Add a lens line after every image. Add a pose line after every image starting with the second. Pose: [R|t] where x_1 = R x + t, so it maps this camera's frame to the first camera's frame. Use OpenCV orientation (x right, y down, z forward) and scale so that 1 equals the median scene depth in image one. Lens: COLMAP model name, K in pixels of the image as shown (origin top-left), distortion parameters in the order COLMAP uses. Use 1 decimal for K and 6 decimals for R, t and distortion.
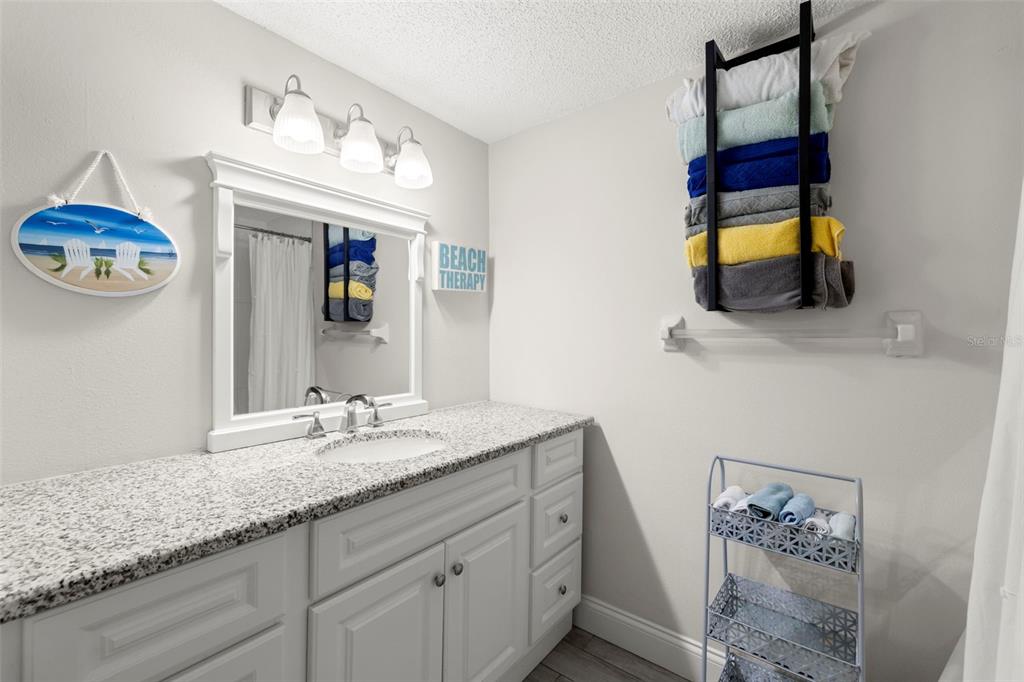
lens RADIAL K [[431.7, 0, 511.9], [0, 431.7, 337.9], [0, 0, 1]] dist [0.001144, -0.000175]
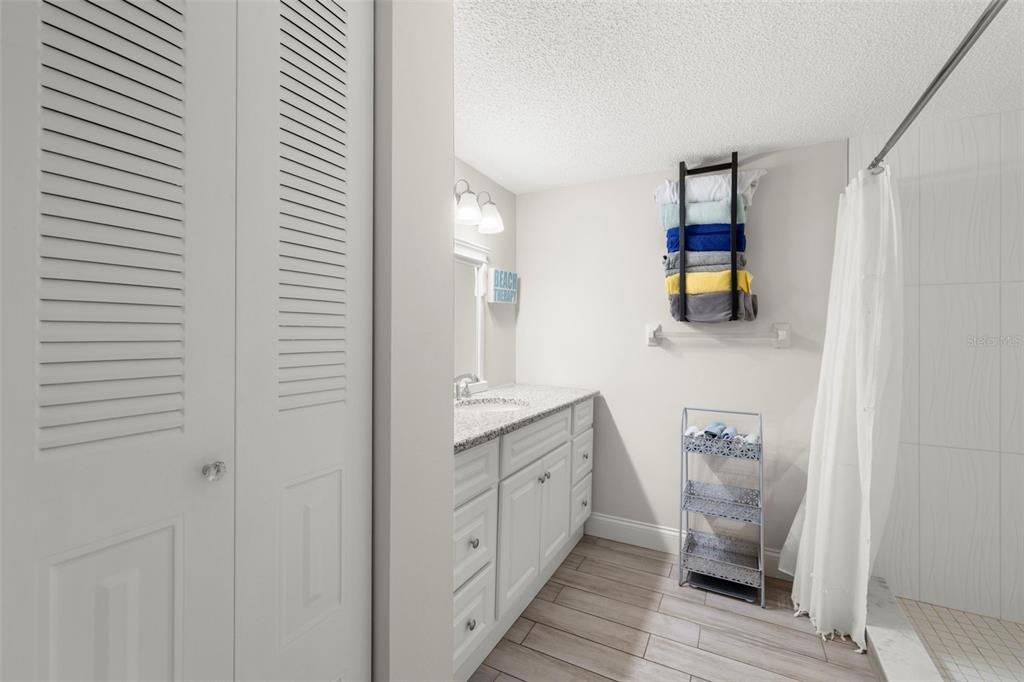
lens RADIAL K [[431.7, 0, 511.9], [0, 431.7, 337.9], [0, 0, 1]] dist [0.001144, -0.000175]
pose [[0.983511, 0.005296, 0.180769, -0.486802], [-0.005187, 0.999986, -0.001074, 0.006629], [-0.180772, 0.000119, 0.983525, -0.527914]]
